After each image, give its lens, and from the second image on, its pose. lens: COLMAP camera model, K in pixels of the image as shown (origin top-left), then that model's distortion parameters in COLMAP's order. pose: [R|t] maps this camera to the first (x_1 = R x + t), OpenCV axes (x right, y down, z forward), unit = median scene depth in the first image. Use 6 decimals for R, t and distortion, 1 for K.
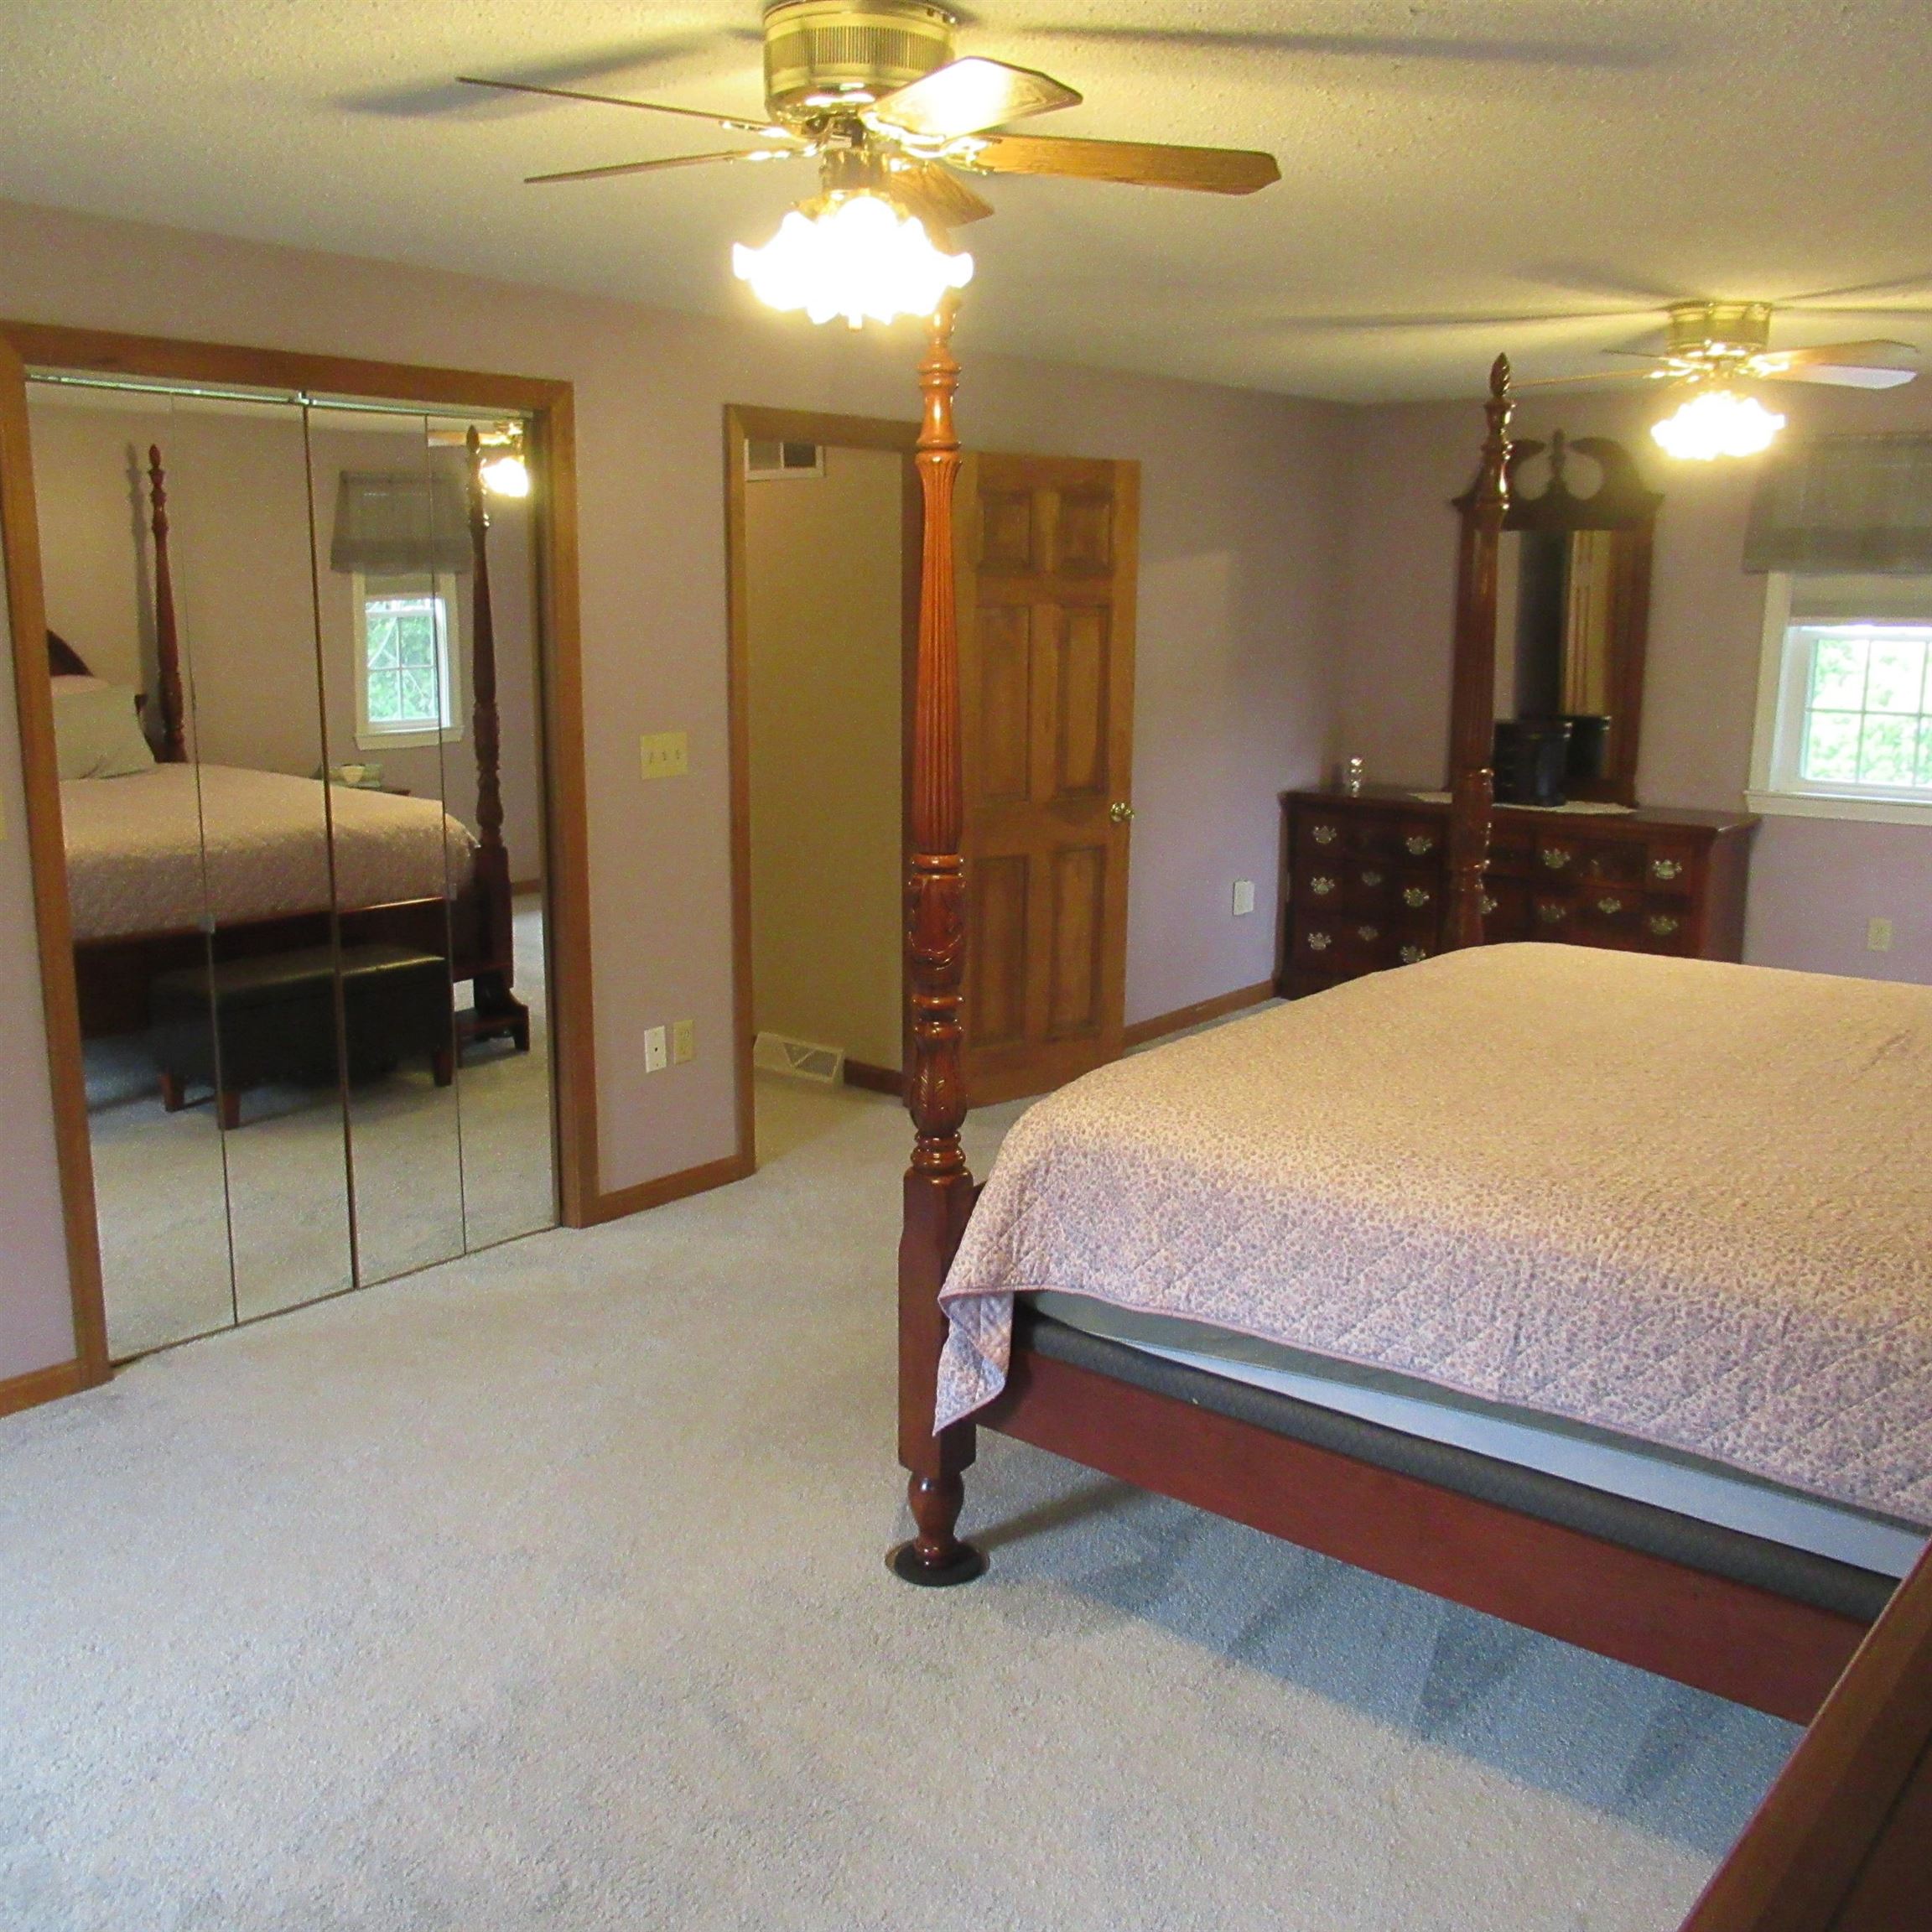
lens RADIAL K [[1907.1, 0, 971.3], [0, 1907.1, 965.3], [0, 0, 1]] dist [-0.016448, 0.000000]
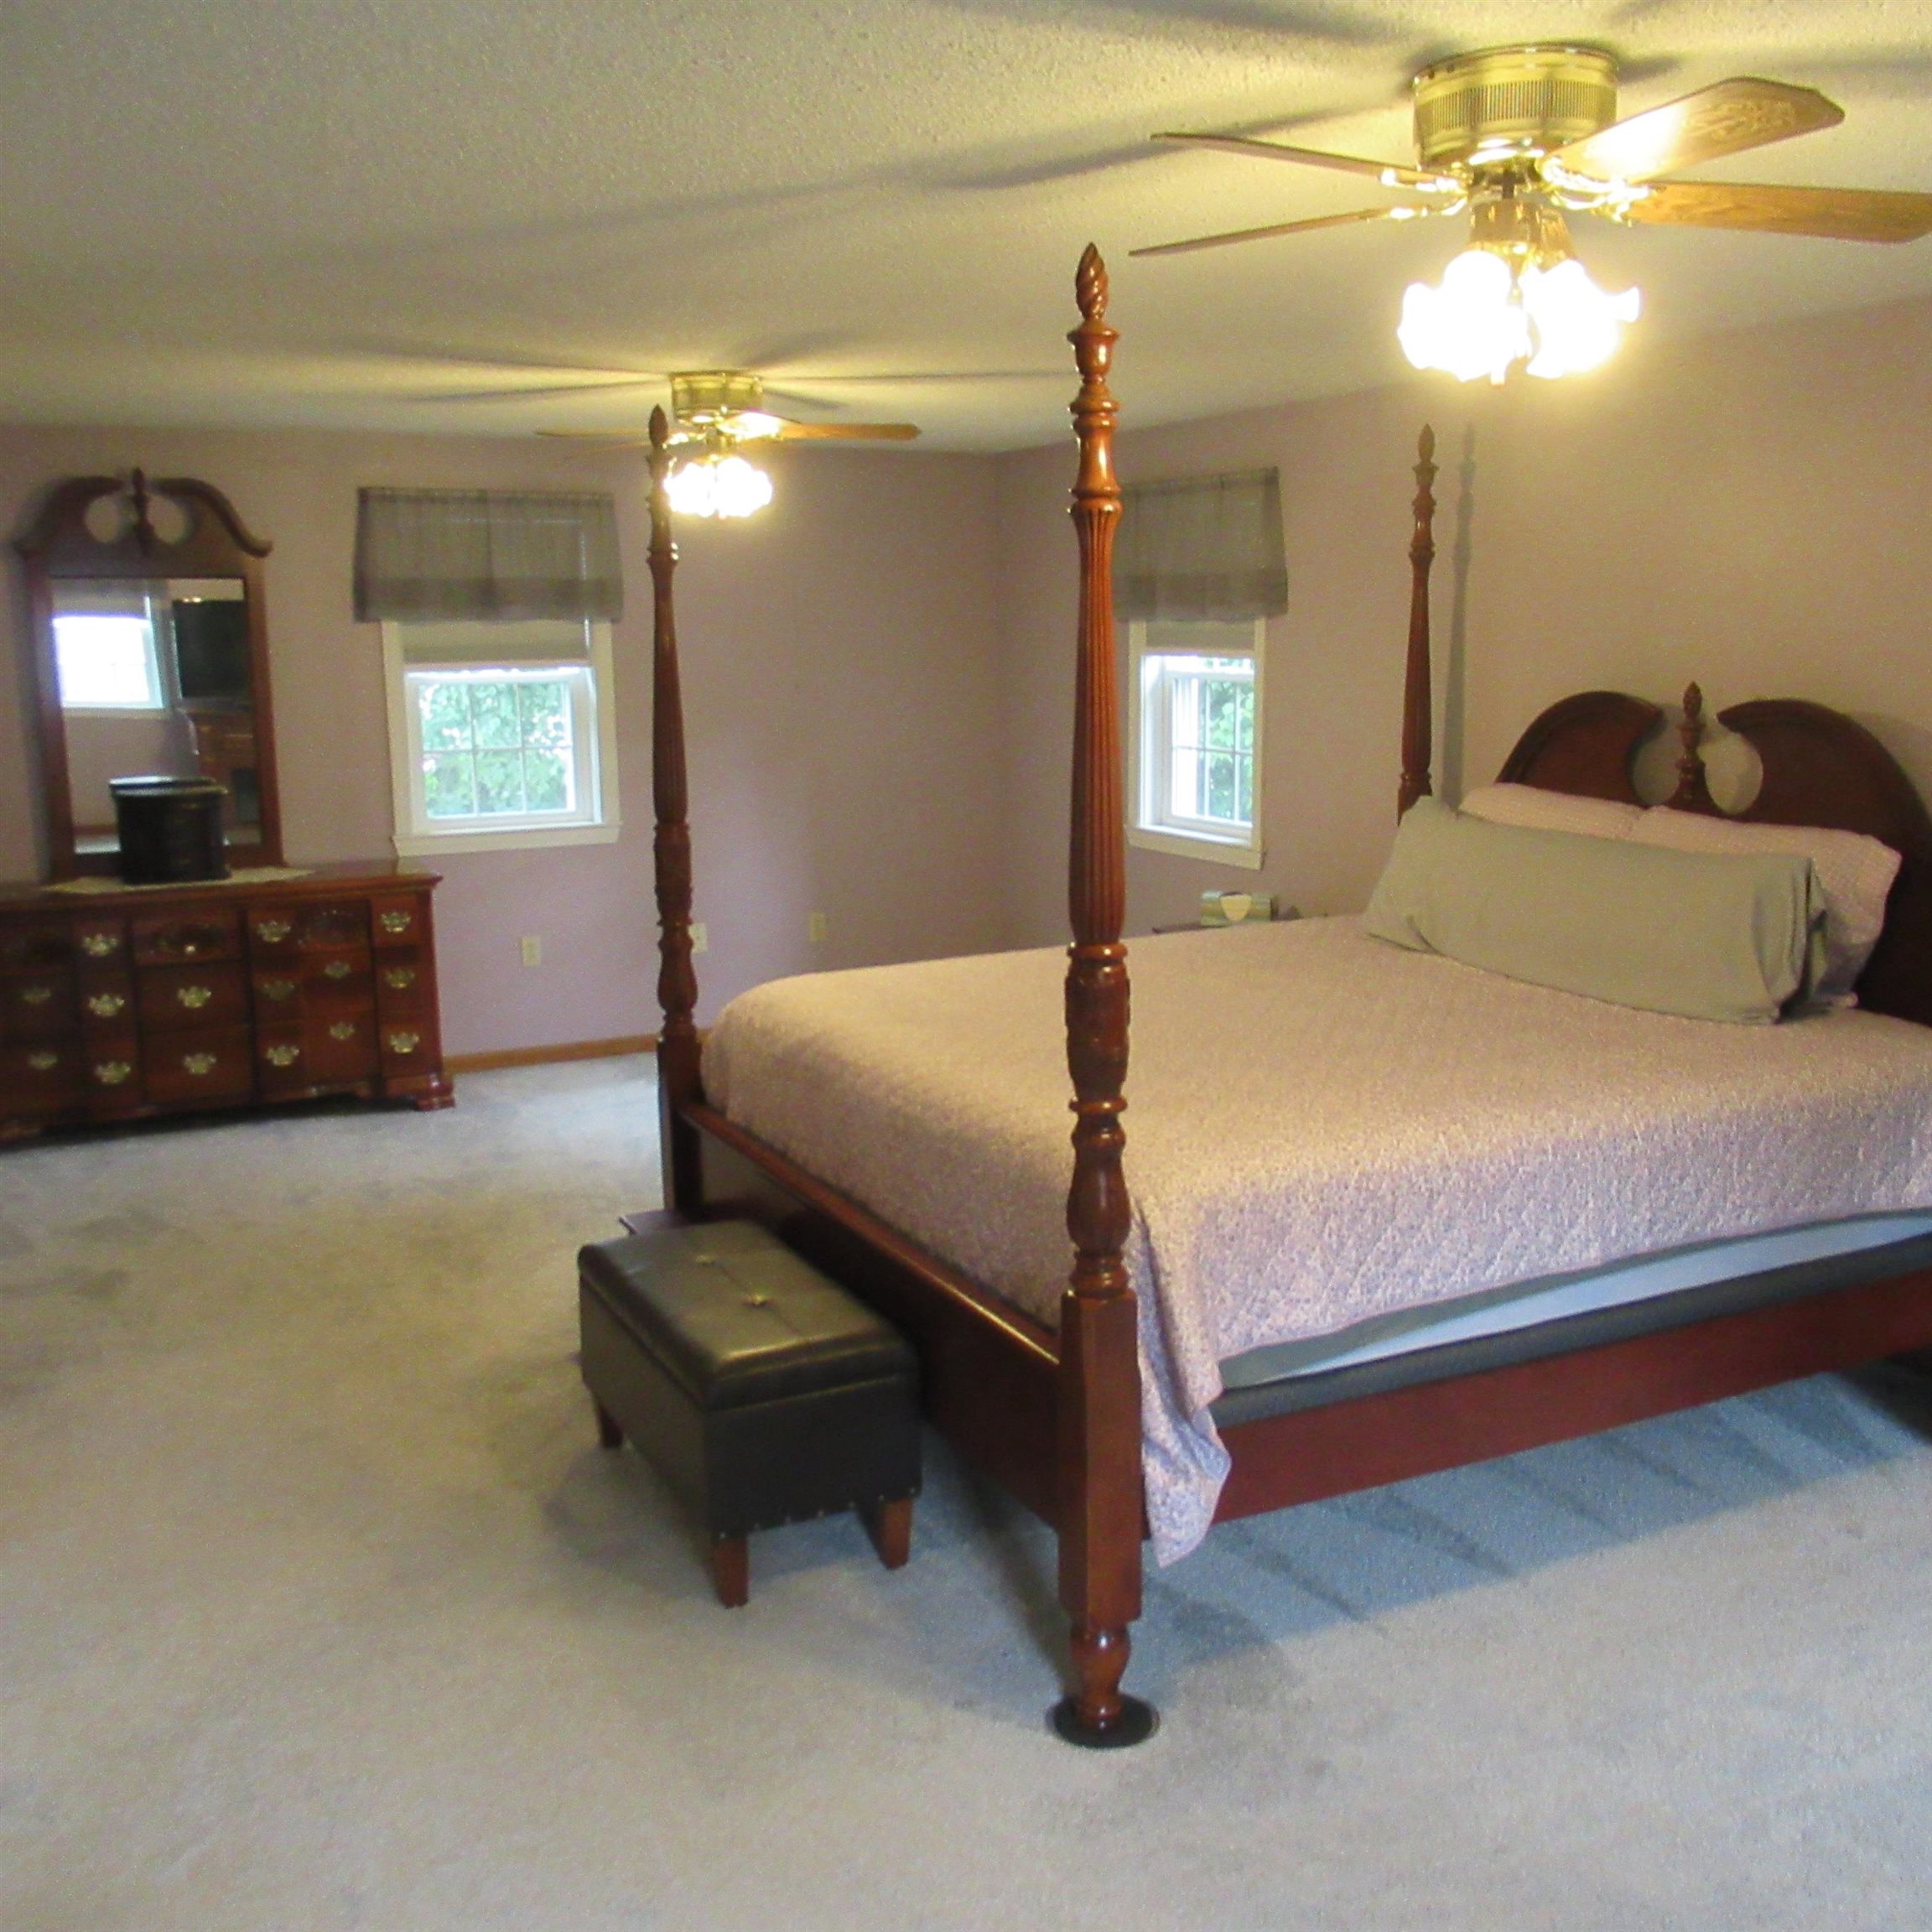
lens RADIAL K [[1907.1, 0, 969.9], [0, 1907.1, 957.3], [0, 0, 1]] dist [-0.016448, 0.000000]
pose [[0.396677, -0.159555, 0.903985, -0.812439], [0.185748, 0.978358, 0.091174, -0.135164], [-0.898969, 0.131747, 0.417730, 0.651453]]
